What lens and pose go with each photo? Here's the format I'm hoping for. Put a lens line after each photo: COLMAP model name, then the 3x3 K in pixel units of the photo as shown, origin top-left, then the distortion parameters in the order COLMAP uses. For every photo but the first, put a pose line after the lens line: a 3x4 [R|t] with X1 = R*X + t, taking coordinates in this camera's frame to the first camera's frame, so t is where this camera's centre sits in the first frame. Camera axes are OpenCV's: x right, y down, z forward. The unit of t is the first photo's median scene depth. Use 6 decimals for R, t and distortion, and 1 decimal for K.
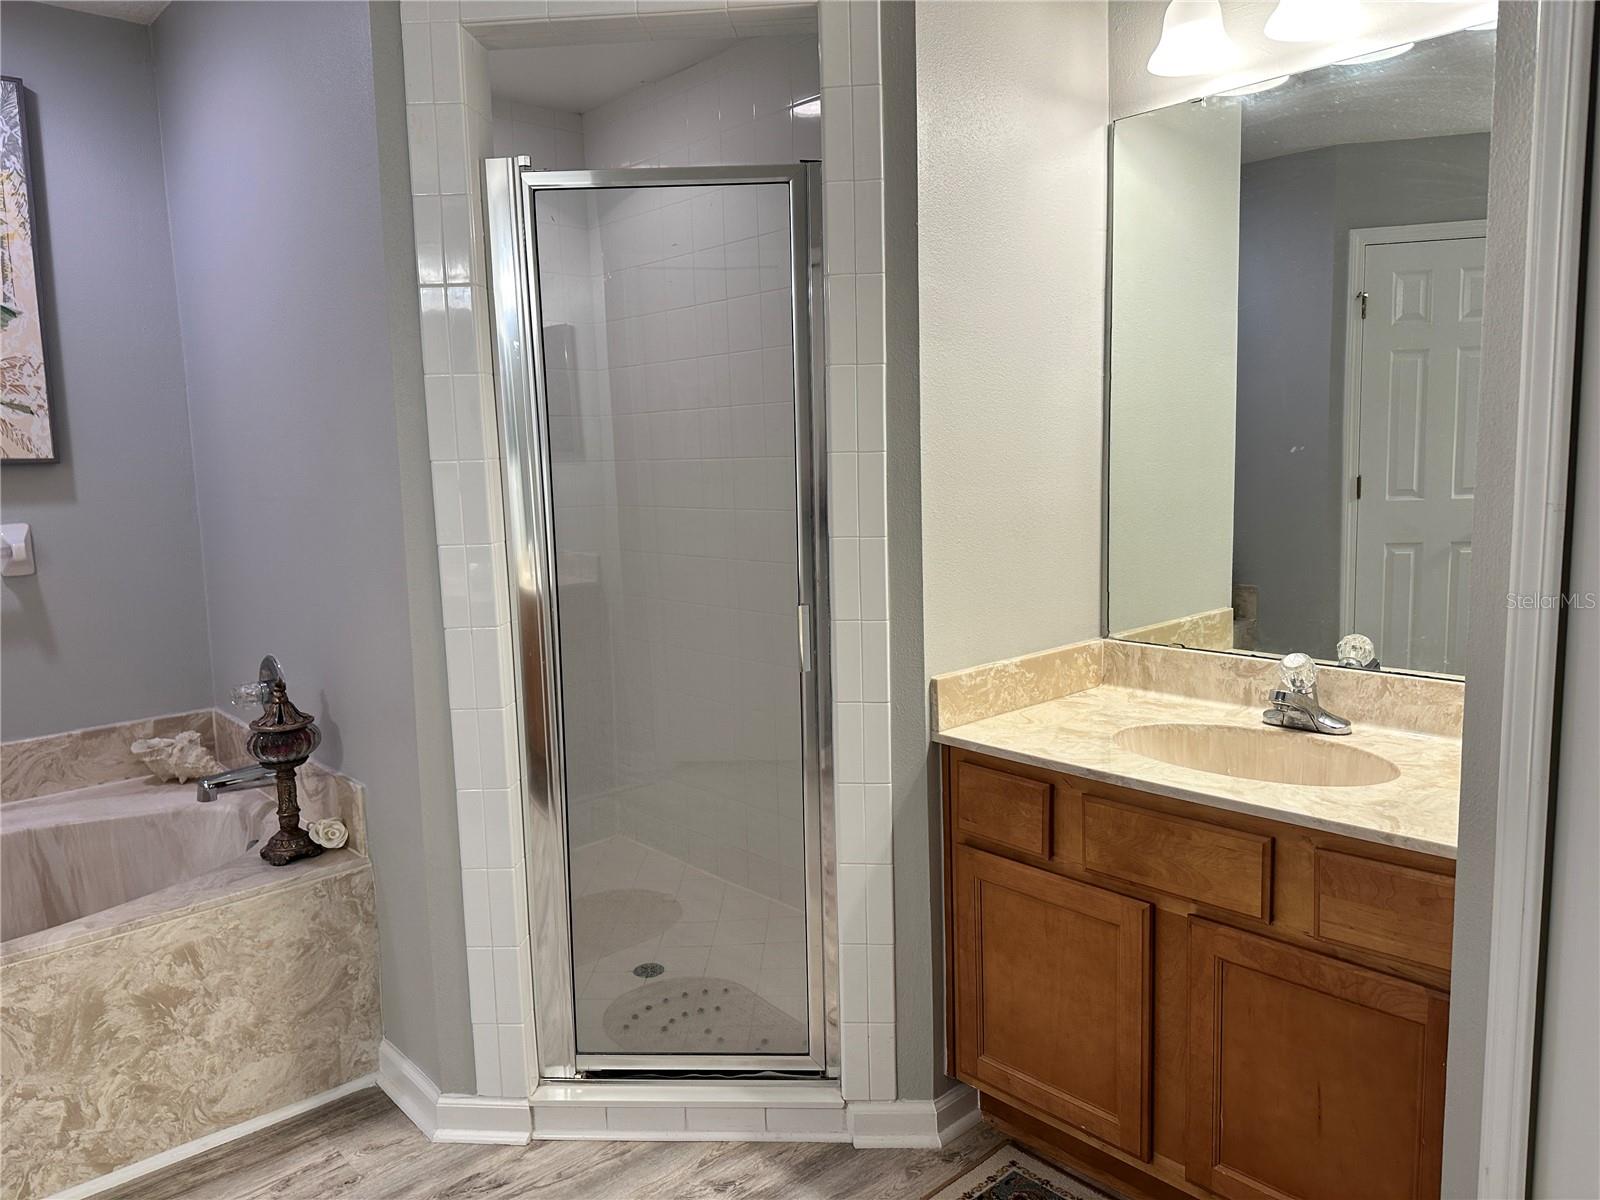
lens RADIAL K [[1153.3, 0, 799.2], [0, 1153.3, 579.7], [0, 0, 1]] dist [0.000164, -0.005263]
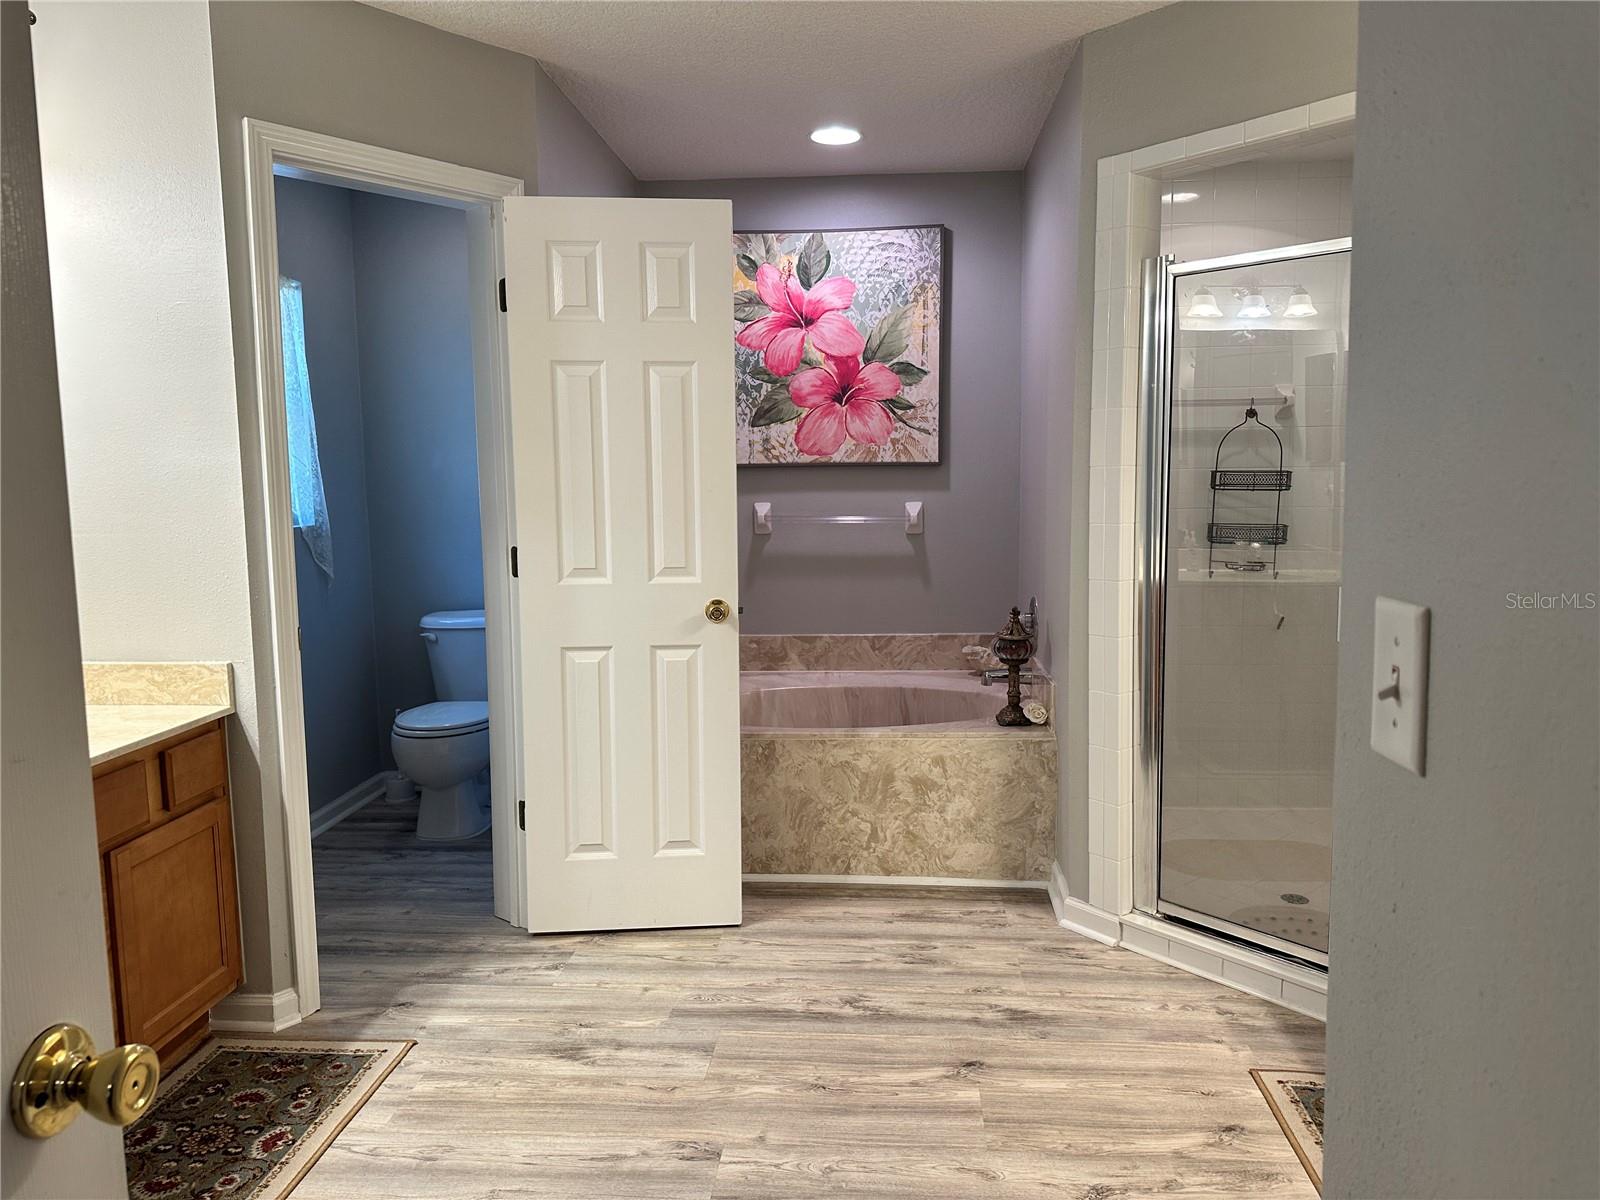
lens RADIAL K [[1119.1, 0, 797.5], [0, 1119.1, 594.1], [0, 0, 1]] dist [0.120604, -0.107975]
pose [[0.678834, 0.099806, -0.727477, 0.462710], [-0.096784, 0.994238, 0.046091, 0.029680], [0.727885, 0.039120, 0.684582, -0.254078]]
